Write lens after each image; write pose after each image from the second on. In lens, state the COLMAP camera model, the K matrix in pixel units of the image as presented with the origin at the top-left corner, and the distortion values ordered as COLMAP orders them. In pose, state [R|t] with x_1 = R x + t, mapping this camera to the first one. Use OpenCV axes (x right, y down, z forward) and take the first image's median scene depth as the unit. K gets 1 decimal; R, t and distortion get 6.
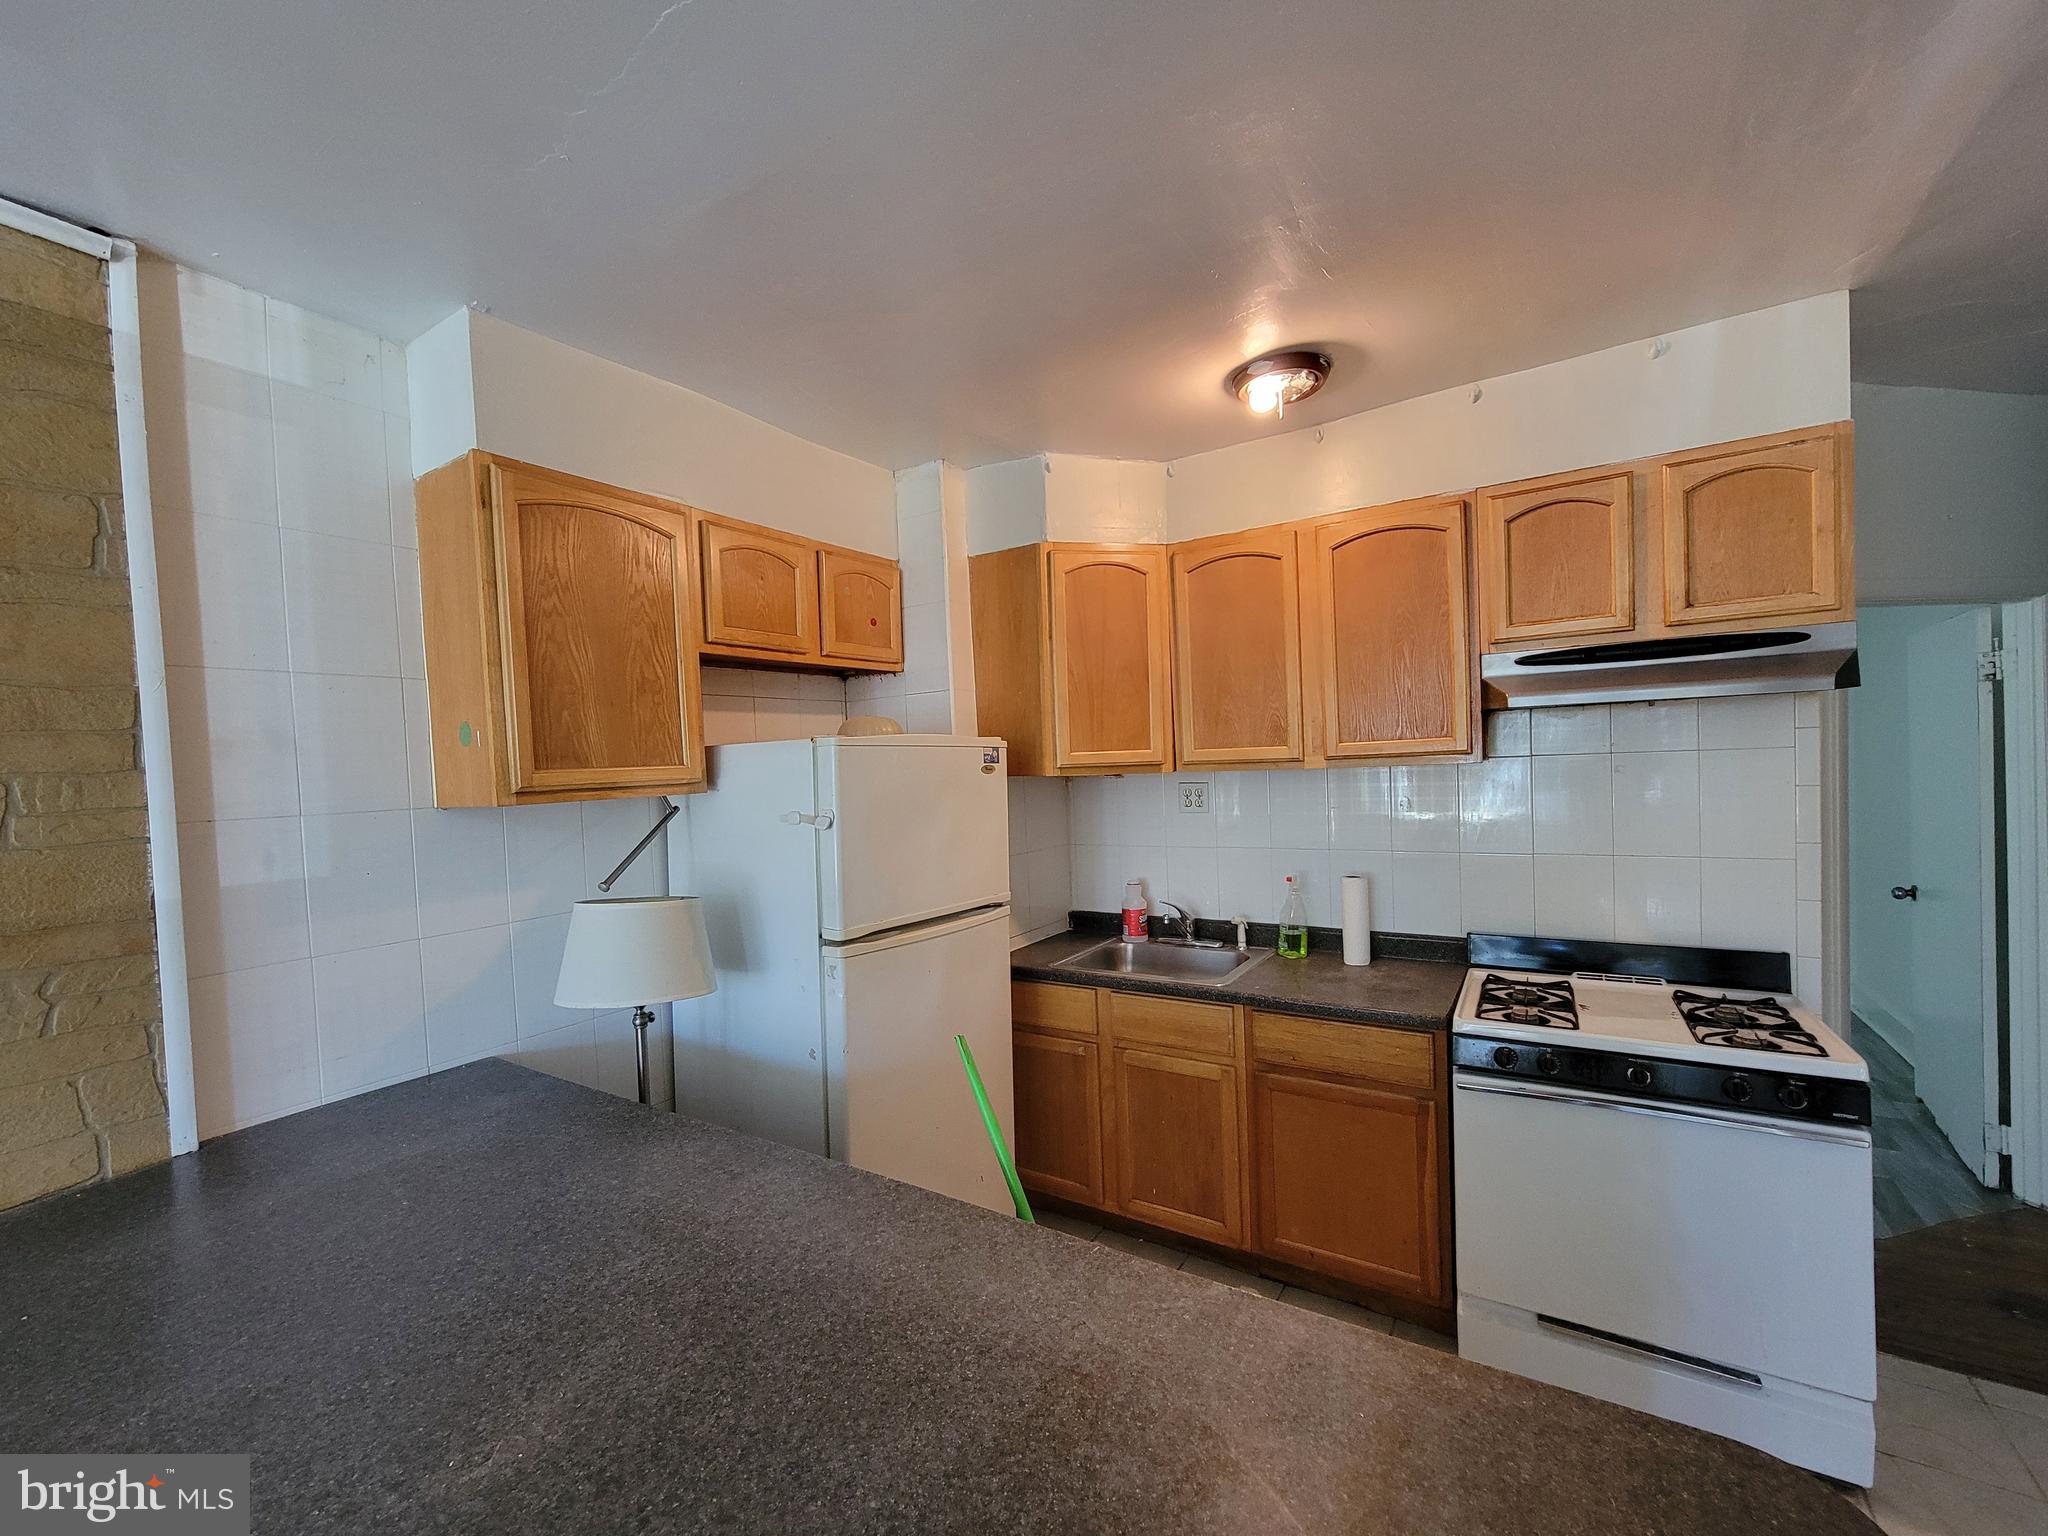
lens RADIAL K [[841.9, 0, 1037.0], [0, 841.9, 779.7], [0, 0, 1]] dist [-0.003014, 0.002240]
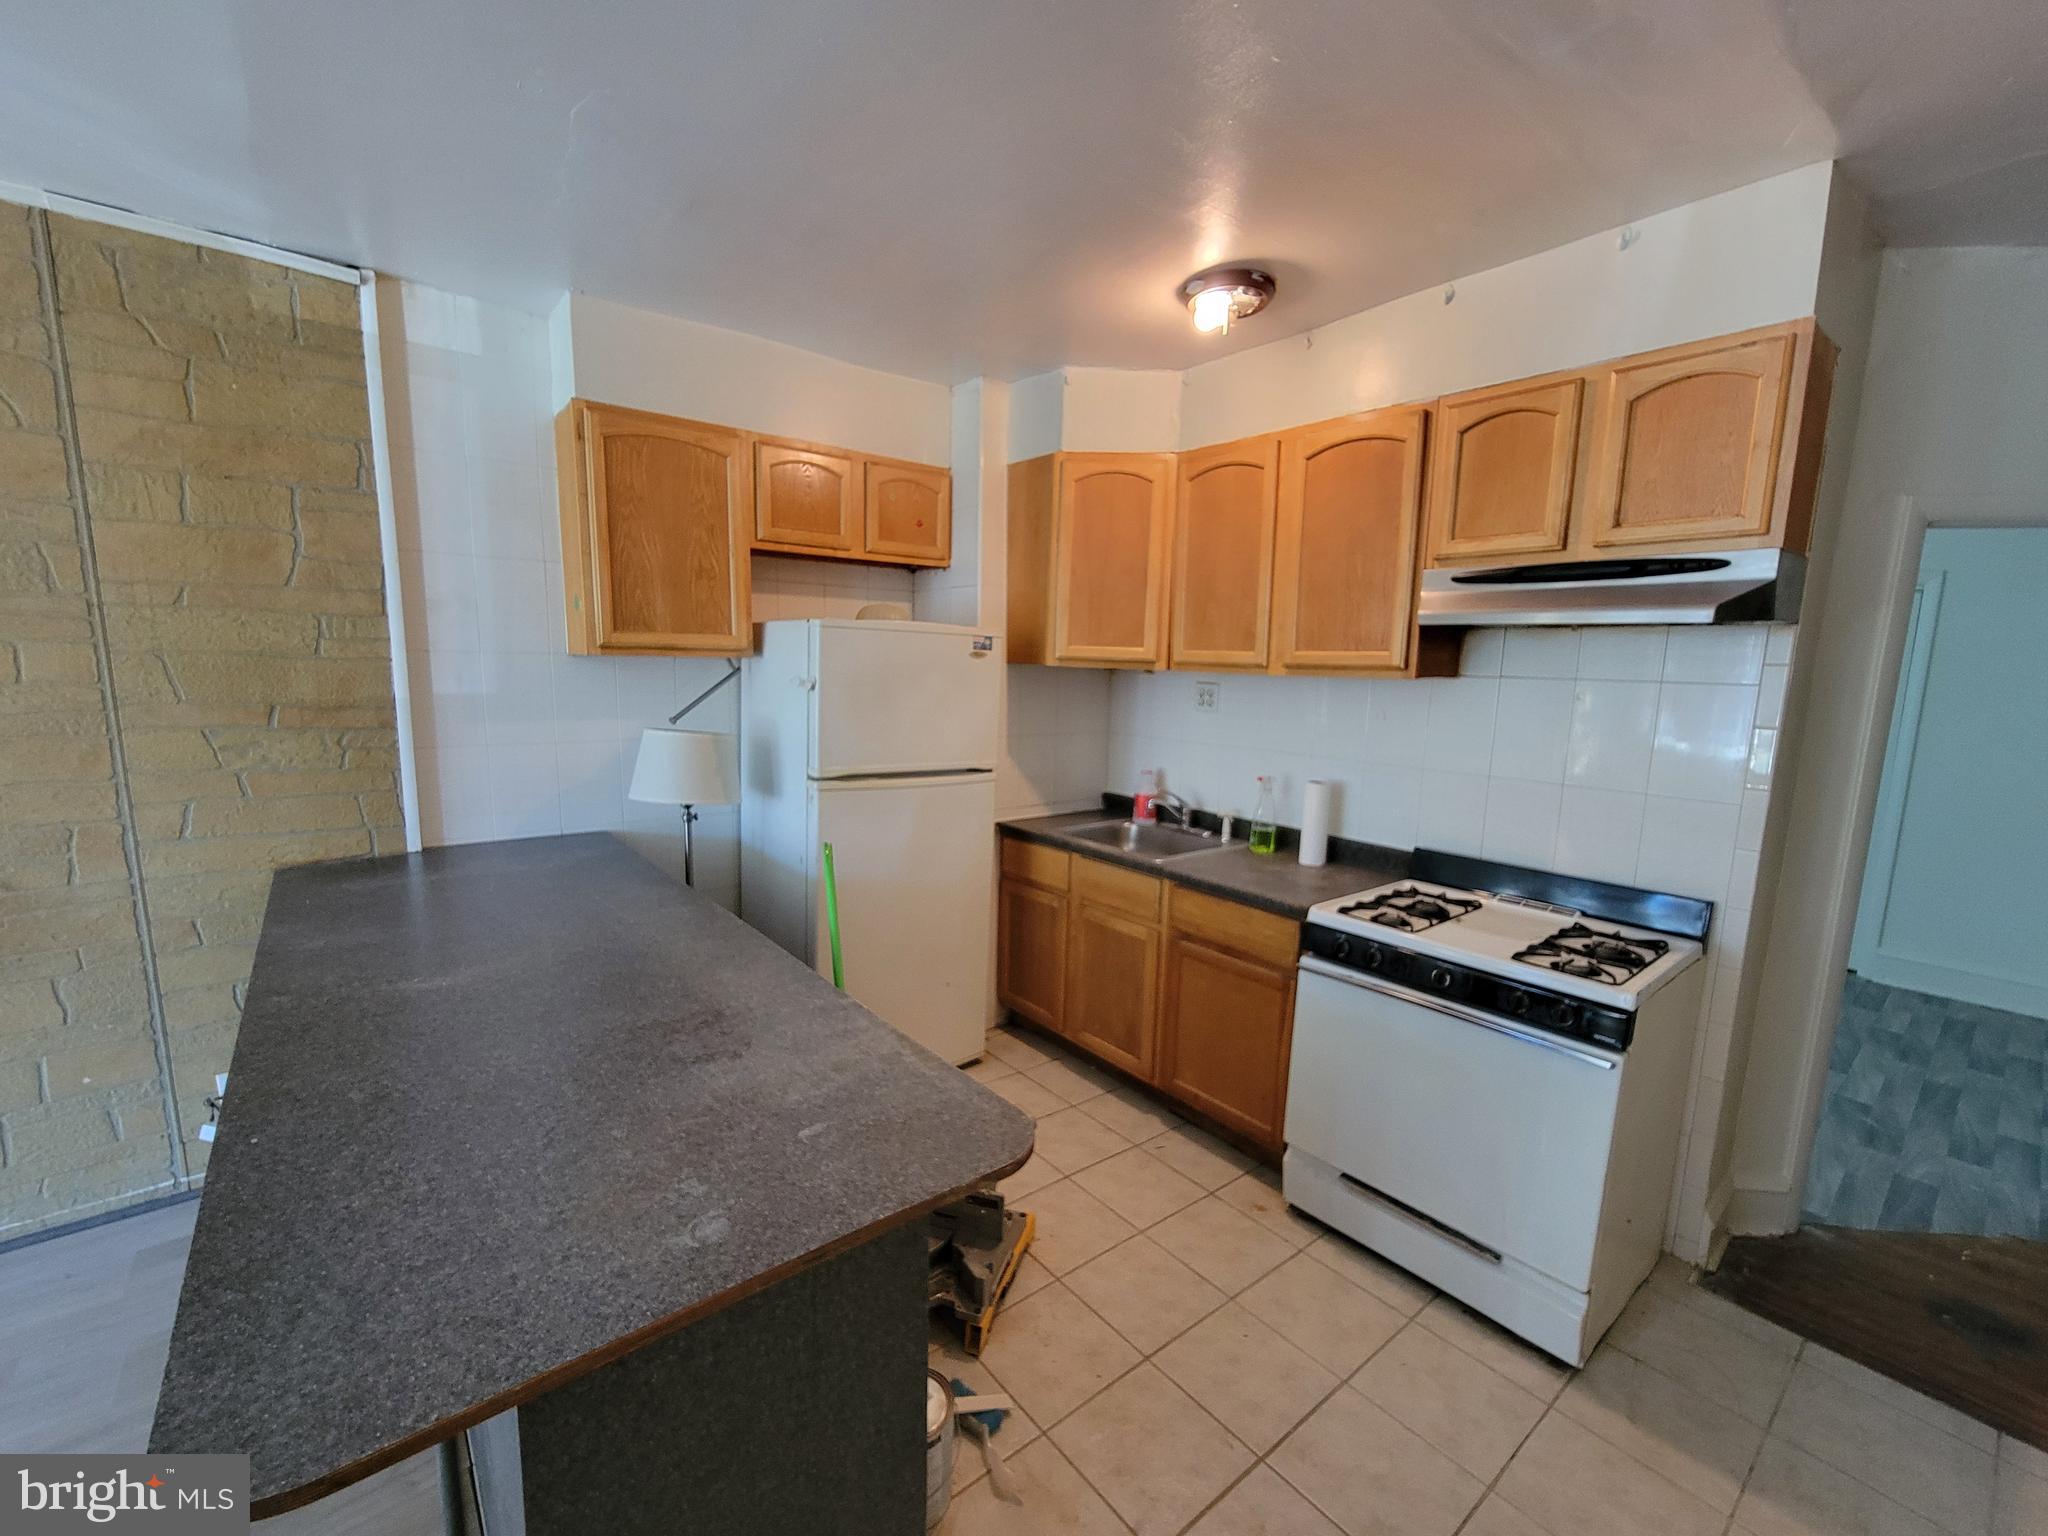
lens RADIAL K [[841.9, 0, 1017.4], [0, 841.9, 775.8], [0, 0, 1]] dist [-0.003014, 0.002240]
pose [[0.948113, 0.107634, -0.299160, 0.433571], [-0.070896, 0.988833, 0.131082, -0.004046], [0.309928, -0.103071, 0.945157, -0.134290]]
